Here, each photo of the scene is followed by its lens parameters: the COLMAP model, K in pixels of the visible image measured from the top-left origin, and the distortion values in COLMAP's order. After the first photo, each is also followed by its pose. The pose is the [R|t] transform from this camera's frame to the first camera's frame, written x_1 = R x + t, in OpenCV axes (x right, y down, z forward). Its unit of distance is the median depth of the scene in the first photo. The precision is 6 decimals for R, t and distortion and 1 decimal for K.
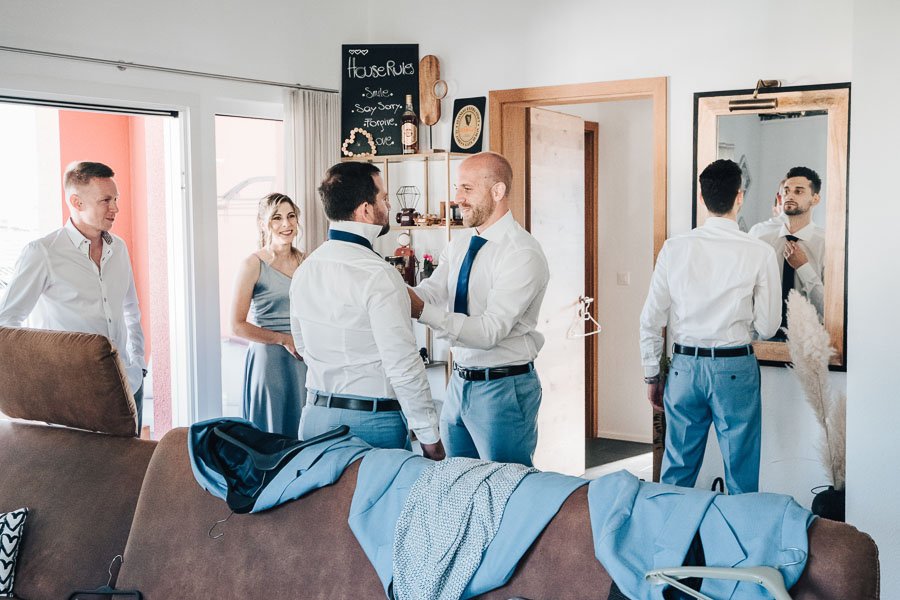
lens RADIAL K [[1114.1, 0, 446.2], [0, 1114.1, 306.5], [0, 0, 1]] dist [-0.067101, 0.000000]
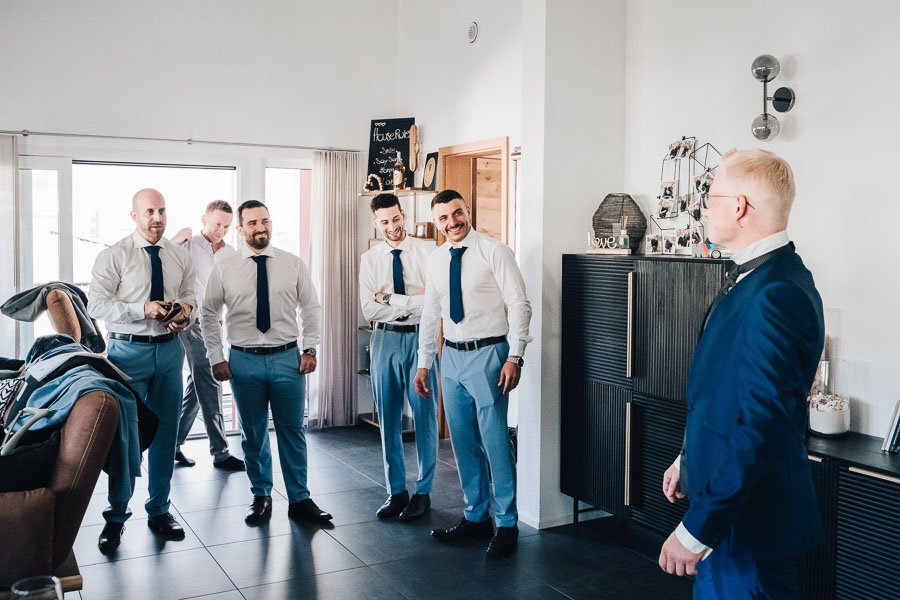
lens RADIAL K [[861.1, 0, 453.7], [0, 861.1, 292.8], [0, 0, 1]] dist [-0.039382, 0.000000]
pose [[0.909907, 0.039016, -0.412973, 0.573925], [-0.044191, 0.999019, -0.002984, 0.002441], [0.412451, 0.020965, 0.910738, -0.038912]]
